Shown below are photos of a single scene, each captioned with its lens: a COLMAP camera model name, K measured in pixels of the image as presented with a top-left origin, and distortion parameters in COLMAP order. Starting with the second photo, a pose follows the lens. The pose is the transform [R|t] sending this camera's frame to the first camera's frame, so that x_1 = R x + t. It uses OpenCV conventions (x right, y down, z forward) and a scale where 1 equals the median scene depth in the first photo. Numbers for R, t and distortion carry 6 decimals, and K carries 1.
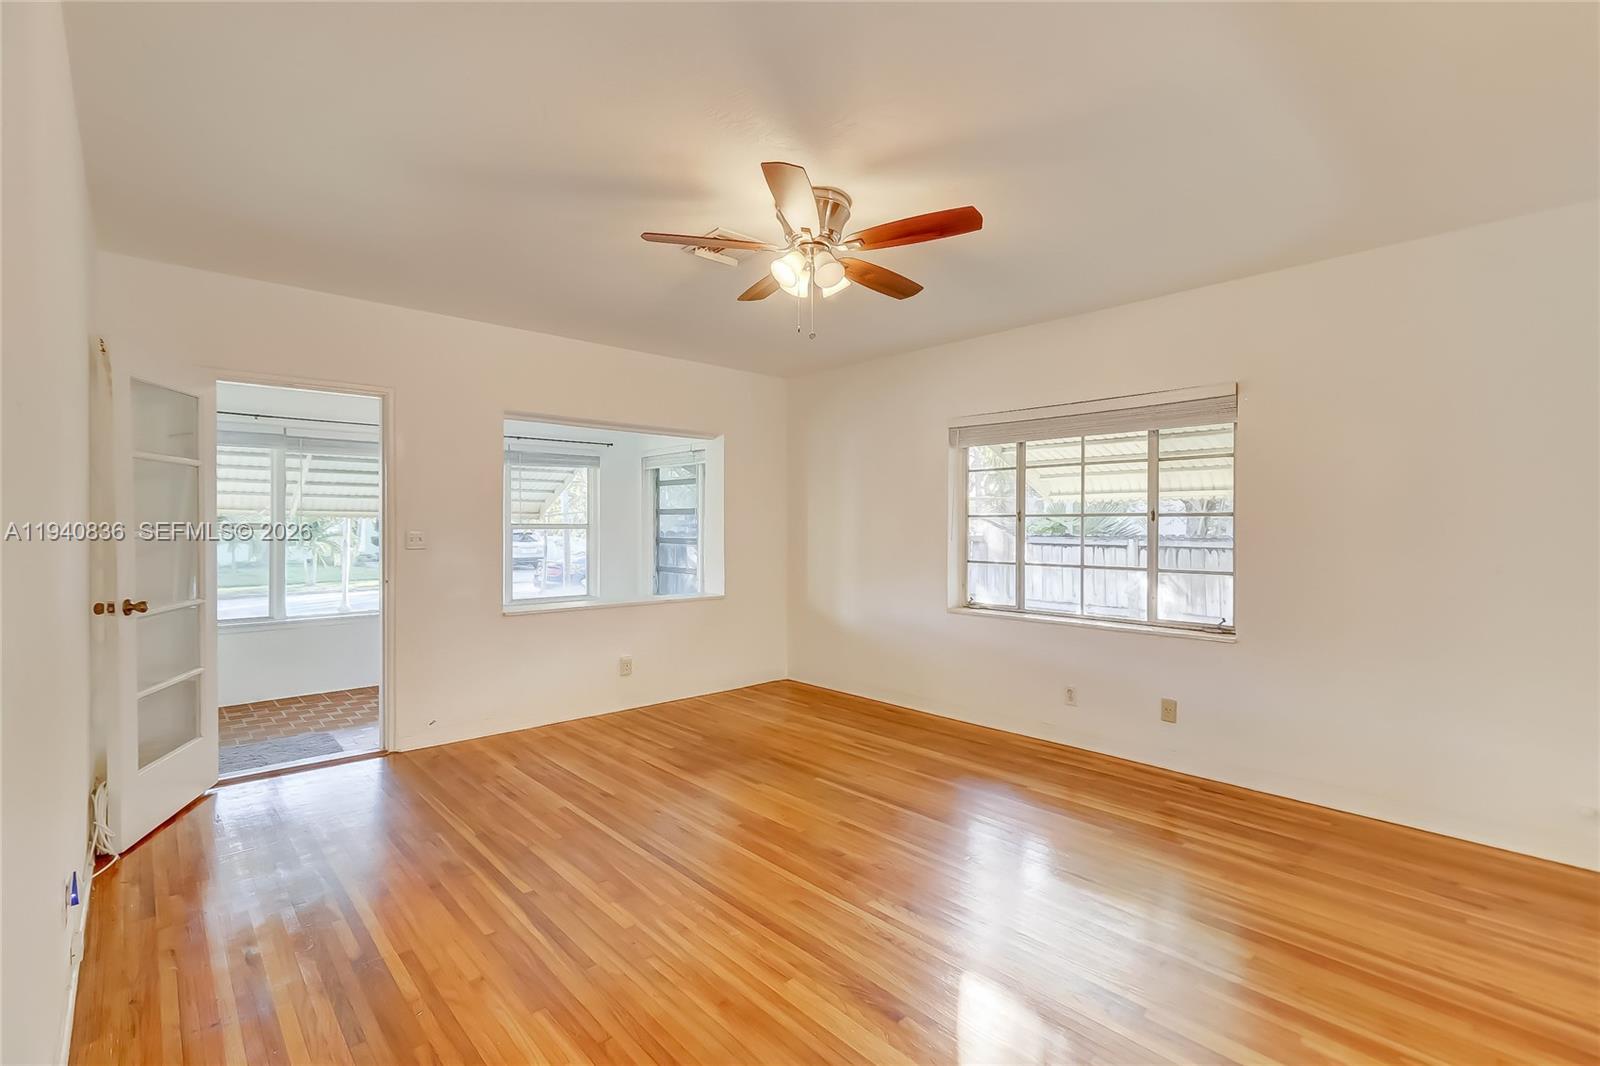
lens RADIAL K [[726.0, 0, 793.2], [0, 726.0, 529.3], [0, 0, 1]] dist [-0.000273, 0.003142]
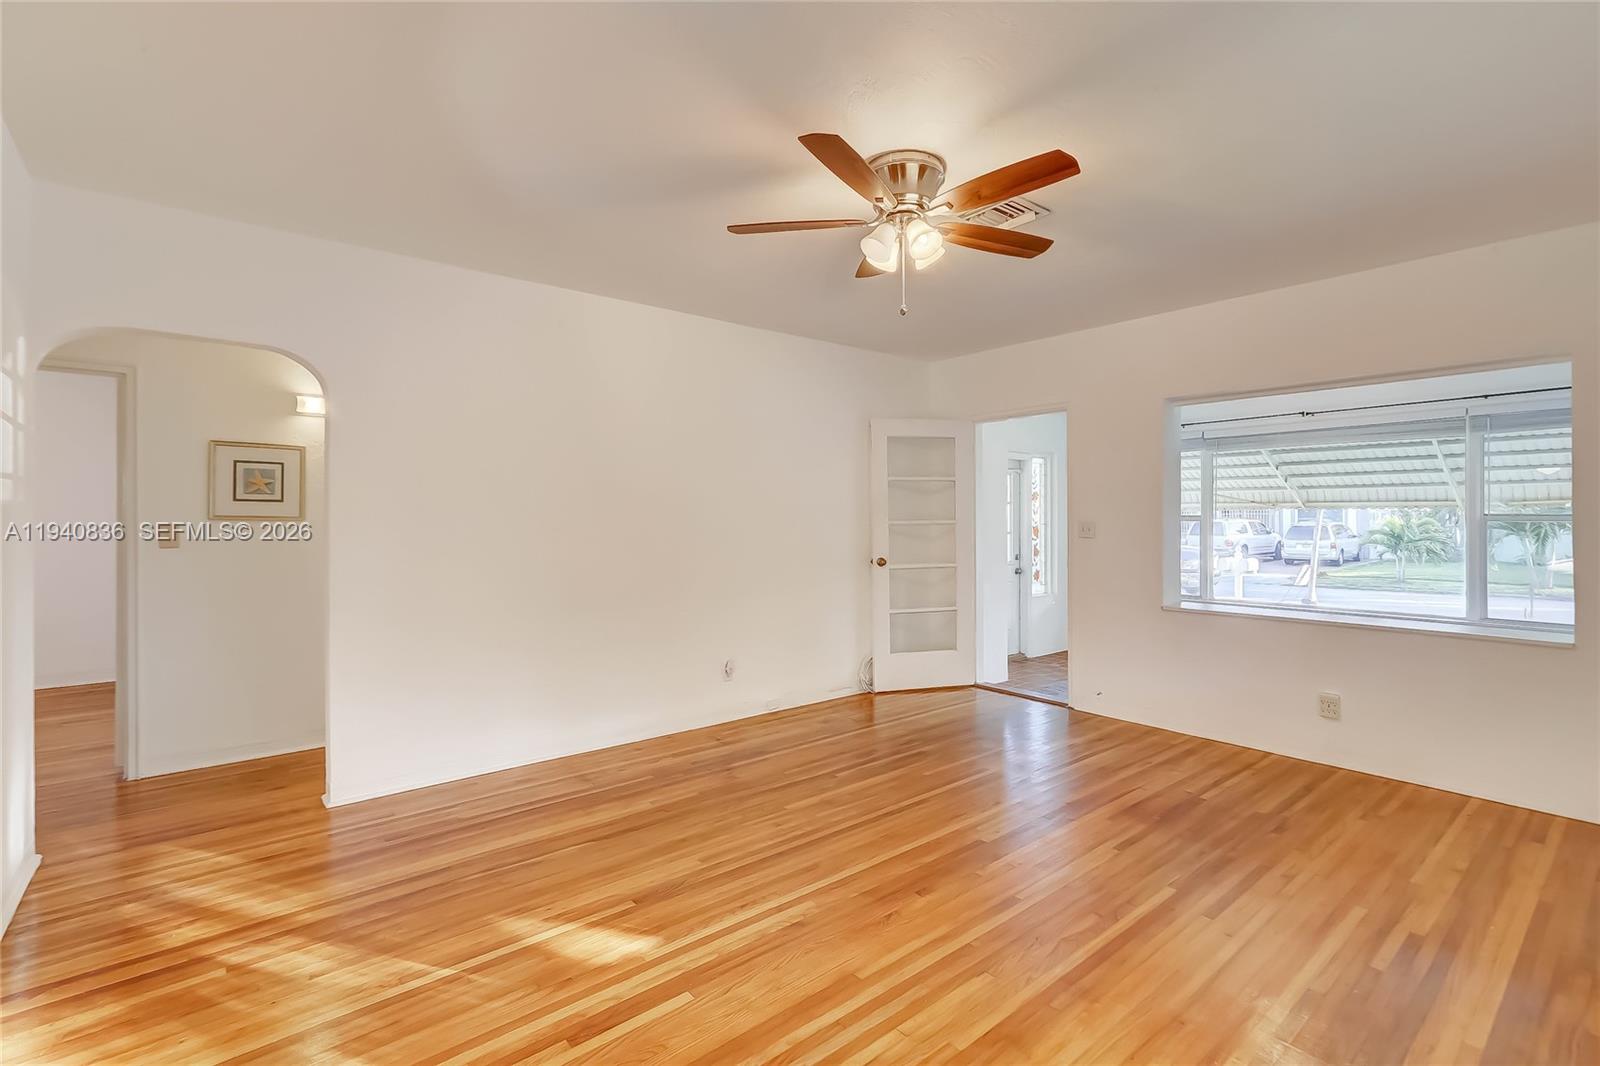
lens RADIAL K [[726.0, 0, 813.2], [0, 726.0, 517.7], [0, 0, 1]] dist [-0.000273, 0.003142]
pose [[-0.030465, -0.002782, -0.999532, 0.655450], [-0.003008, 0.999992, -0.002692, -0.000054], [0.999531, 0.002925, -0.030473, 0.622309]]
